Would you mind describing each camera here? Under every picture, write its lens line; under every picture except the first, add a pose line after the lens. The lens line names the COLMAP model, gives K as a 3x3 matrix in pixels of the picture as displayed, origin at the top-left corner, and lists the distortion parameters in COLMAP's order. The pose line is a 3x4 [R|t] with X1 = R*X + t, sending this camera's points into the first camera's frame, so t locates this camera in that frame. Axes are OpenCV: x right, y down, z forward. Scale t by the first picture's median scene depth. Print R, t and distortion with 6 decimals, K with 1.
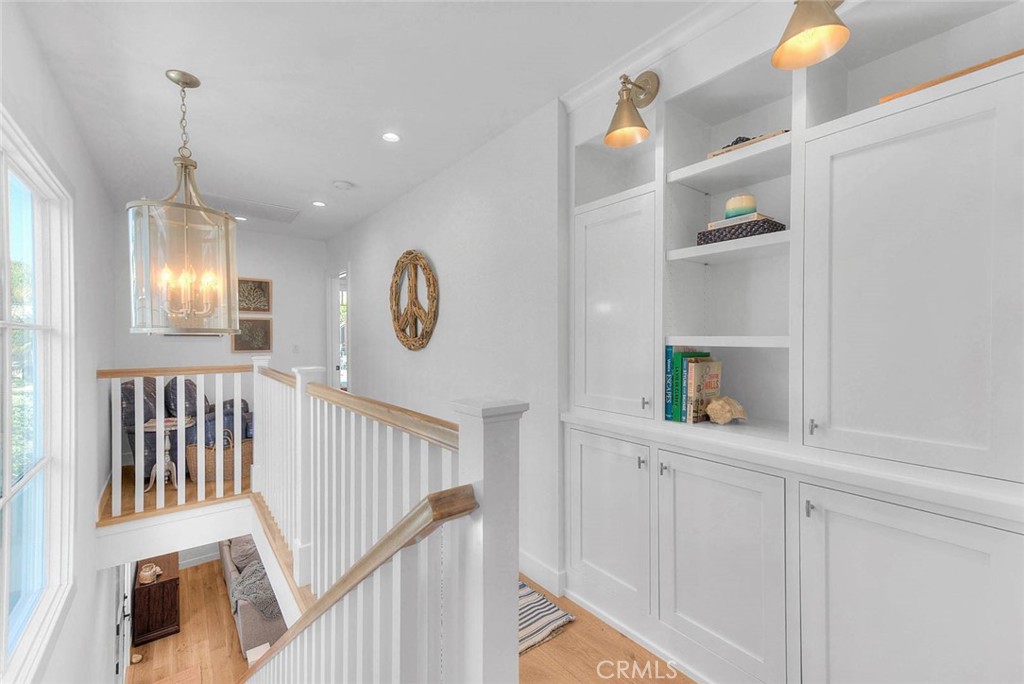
lens RADIAL K [[409.1, 0, 520.1], [0, 409.1, 342.2], [0, 0, 1]] dist [0.023556, -0.000367]
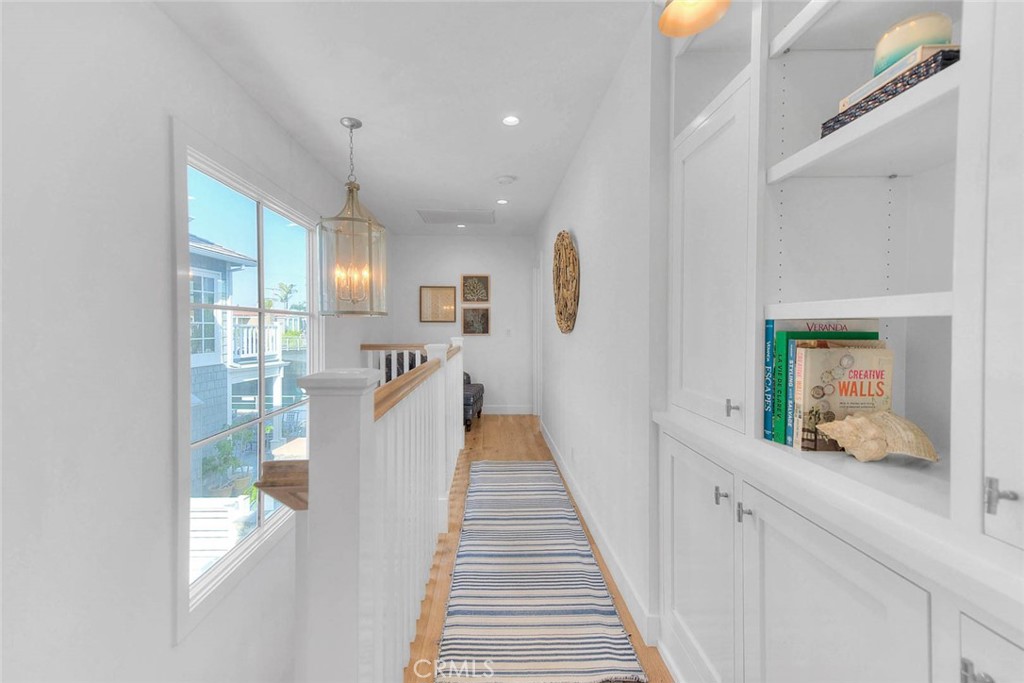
lens RADIAL K [[409.1, 0, 514.8], [0, 409.1, 333.7], [0, 0, 1]] dist [0.023556, -0.000367]
pose [[0.808923, 0.008265, -0.587856, 0.419089], [-0.004231, 0.999957, 0.008237, 0.025851], [0.587899, -0.004176, 0.808923, 0.264349]]
